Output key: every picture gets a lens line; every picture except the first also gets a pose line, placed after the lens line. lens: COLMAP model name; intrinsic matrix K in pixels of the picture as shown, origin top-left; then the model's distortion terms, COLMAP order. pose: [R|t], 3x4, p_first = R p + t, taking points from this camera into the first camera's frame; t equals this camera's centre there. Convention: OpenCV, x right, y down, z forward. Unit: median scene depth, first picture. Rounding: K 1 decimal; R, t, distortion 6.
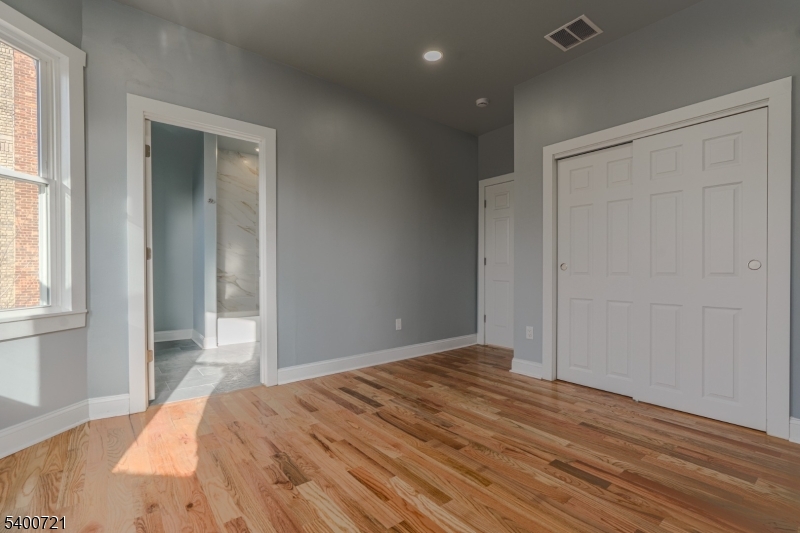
lens RADIAL K [[355.4, 0, 395.6], [0, 355.4, 271.6], [0, 0, 1]] dist [-0.001780, 0.000251]
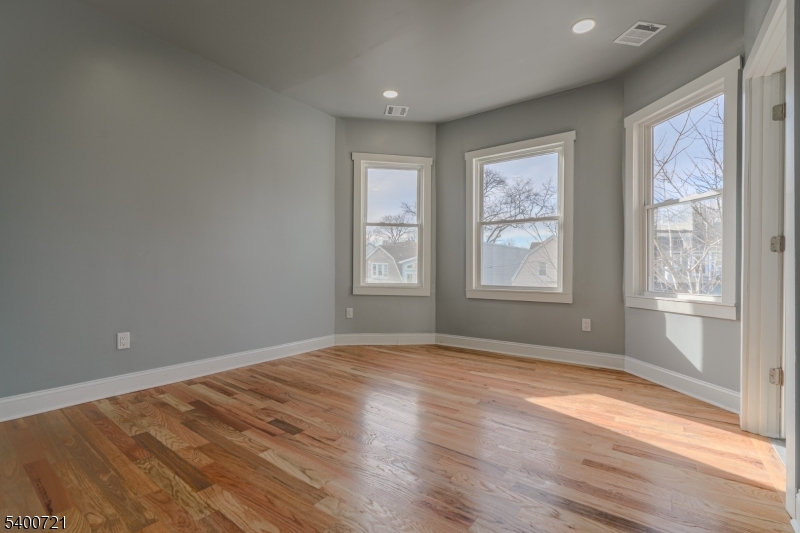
lens RADIAL K [[355.4, 0, 395.6], [0, 355.4, 271.6], [0, 0, 1]] dist [-0.001780, 0.000251]
pose [[-0.968622, -0.005785, -0.248471, 0.400012], [-0.008103, 0.999933, 0.008308, 0.014117], [0.248406, 0.010060, -0.968604, 2.018465]]
